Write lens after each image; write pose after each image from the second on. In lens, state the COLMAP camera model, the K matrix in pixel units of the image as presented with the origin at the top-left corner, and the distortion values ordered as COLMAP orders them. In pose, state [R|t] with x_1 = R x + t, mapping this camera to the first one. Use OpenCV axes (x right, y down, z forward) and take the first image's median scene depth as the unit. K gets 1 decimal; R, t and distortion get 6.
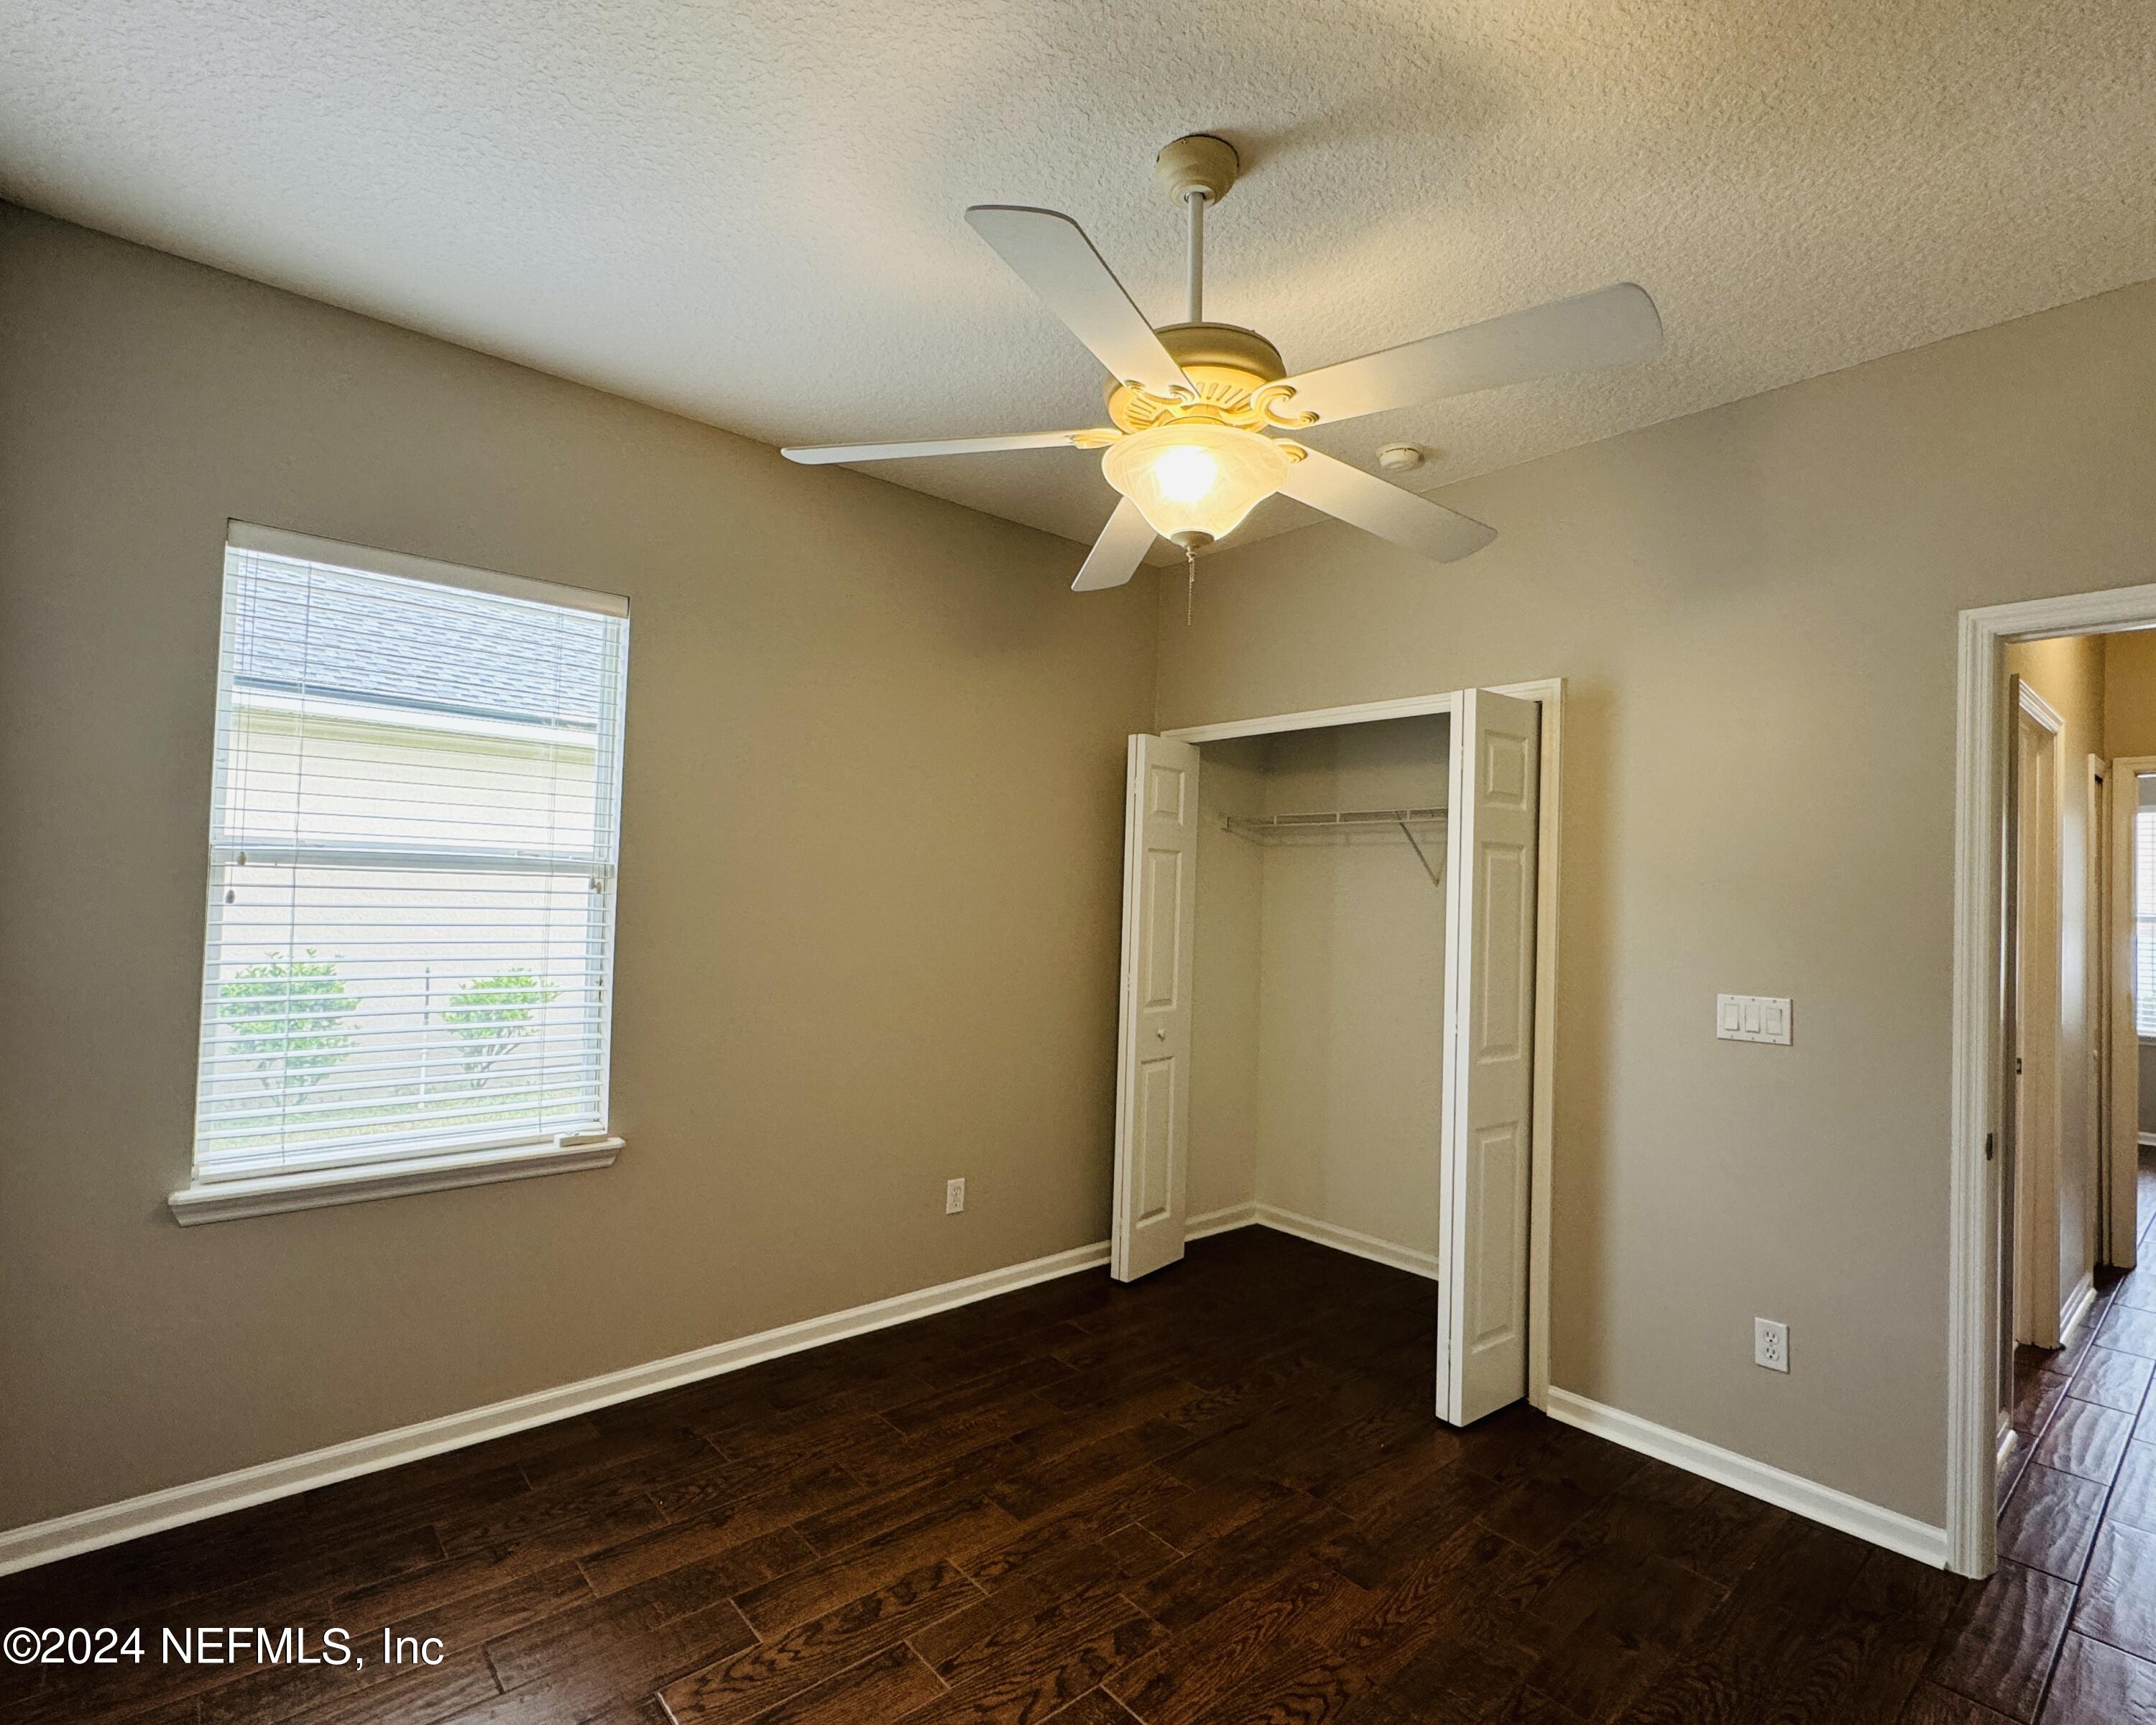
lens RADIAL K [[1064.0, 0, 1081.8], [0, 1064.0, 865.5], [0, 0, 1]] dist [-0.003856, -0.000249]
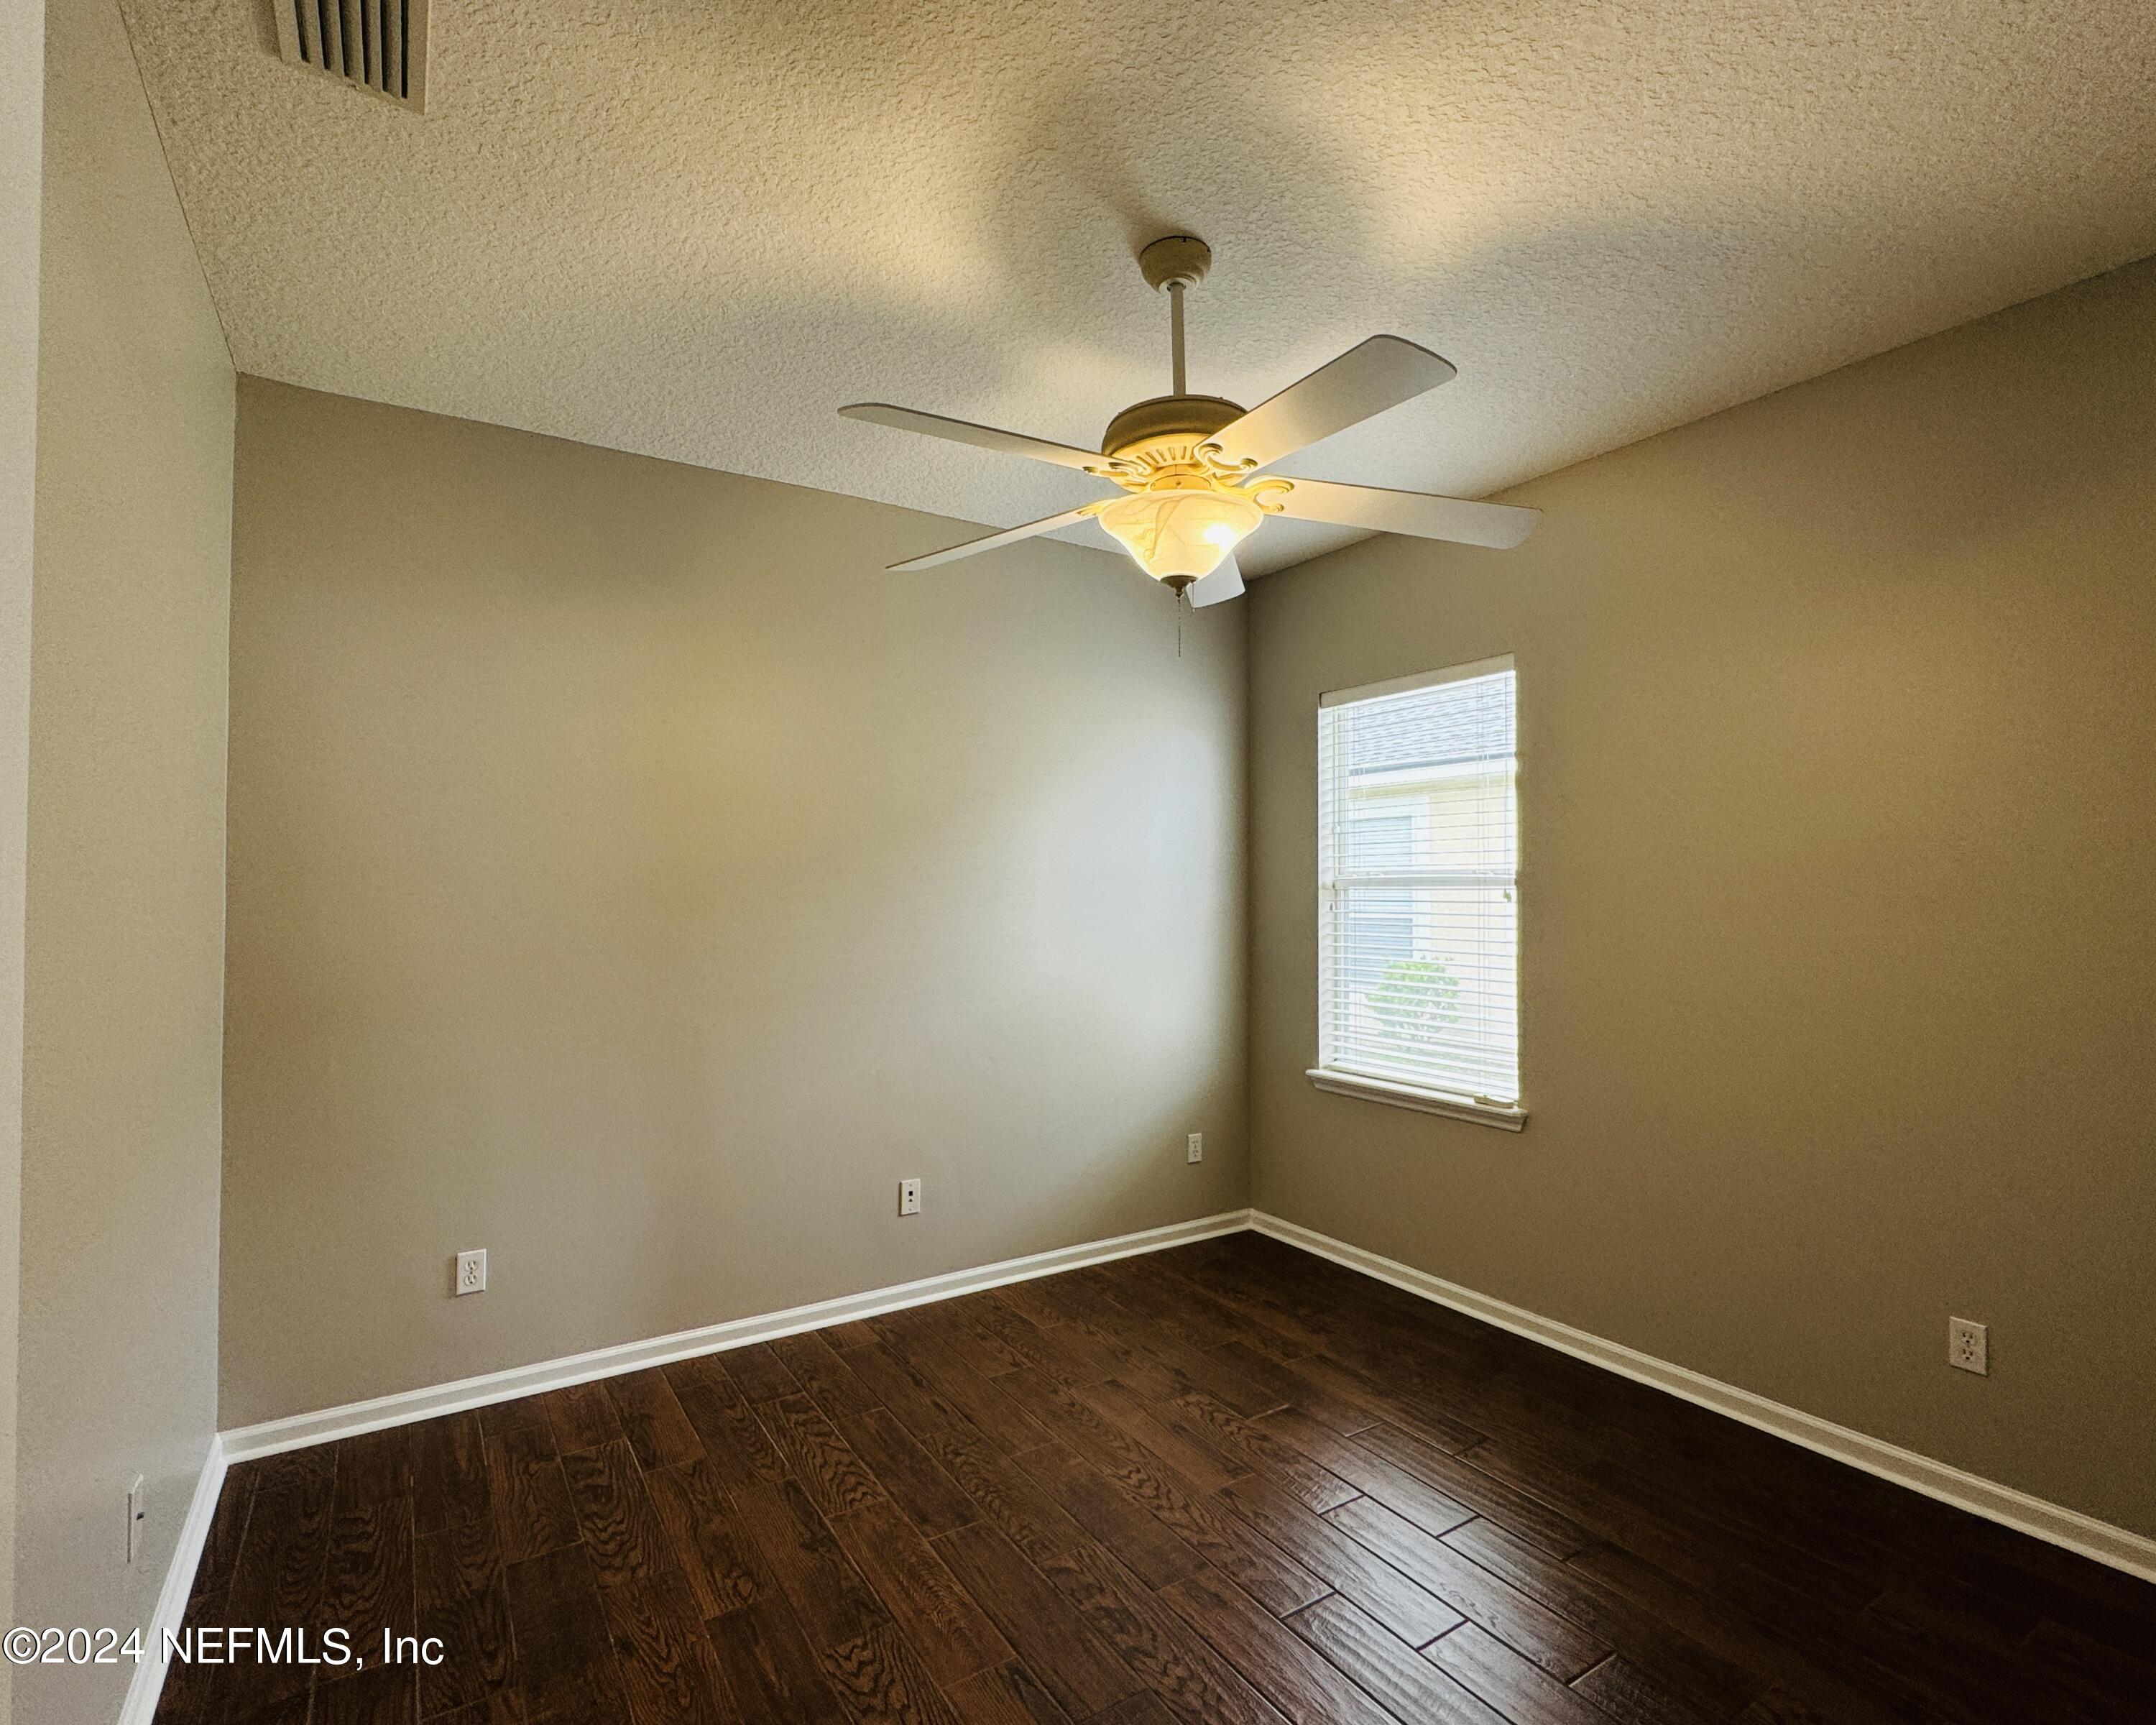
lens RADIAL K [[1064.0, 0, 1082.5], [0, 1064.0, 884.5], [0, 0, 1]] dist [-0.003856, -0.000249]
pose [[-0.142322, -0.040809, -0.988979, 0.855100], [0.022858, 0.998748, -0.044502, 0.051560], [0.989556, -0.028940, -0.141211, 0.731409]]
